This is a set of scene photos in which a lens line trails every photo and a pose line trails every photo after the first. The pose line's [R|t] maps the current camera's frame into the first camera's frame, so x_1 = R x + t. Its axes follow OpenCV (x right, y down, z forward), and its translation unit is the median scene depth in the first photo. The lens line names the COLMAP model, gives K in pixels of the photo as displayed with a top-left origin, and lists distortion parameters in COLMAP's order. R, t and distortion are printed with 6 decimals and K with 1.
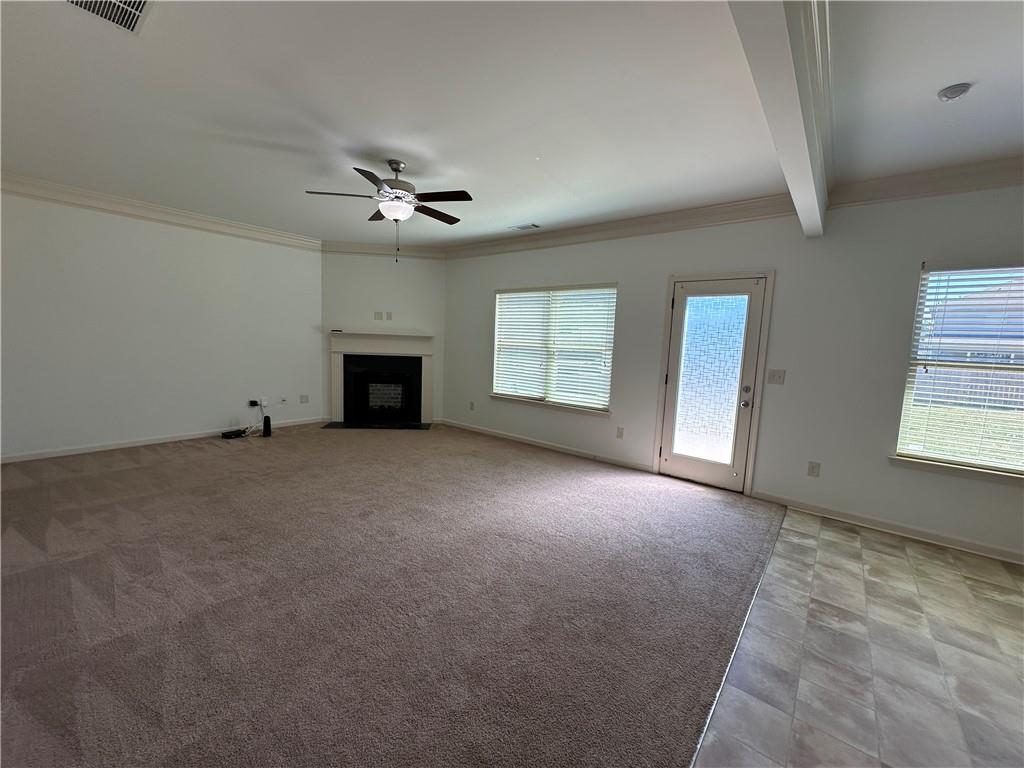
lens RADIAL K [[408.0, 0, 514.7], [0, 408.0, 384.3], [0, 0, 1]] dist [-0.001064, -0.000732]
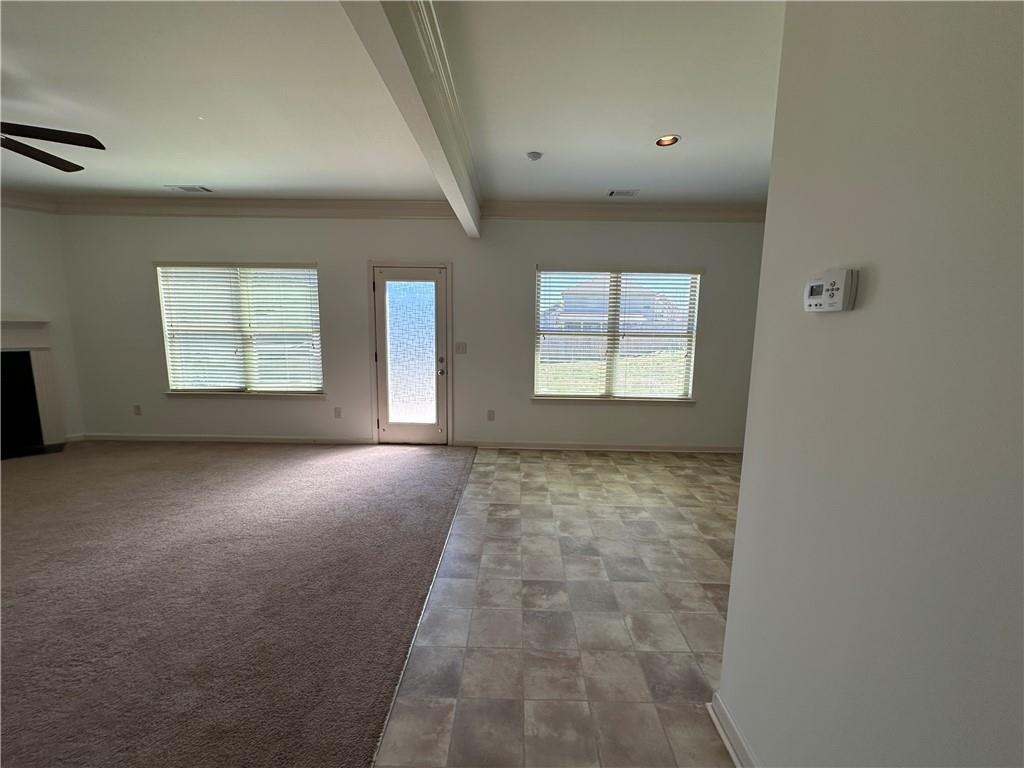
lens RADIAL K [[408.0, 0, 513.1], [0, 408.0, 385.2], [0, 0, 1]] dist [-0.001064, -0.000732]
pose [[0.786052, -0.116049, 0.607170, -0.014783], [0.084115, 0.993164, 0.080928, 0.007354], [-0.612411, -0.012541, 0.790440, -0.120299]]
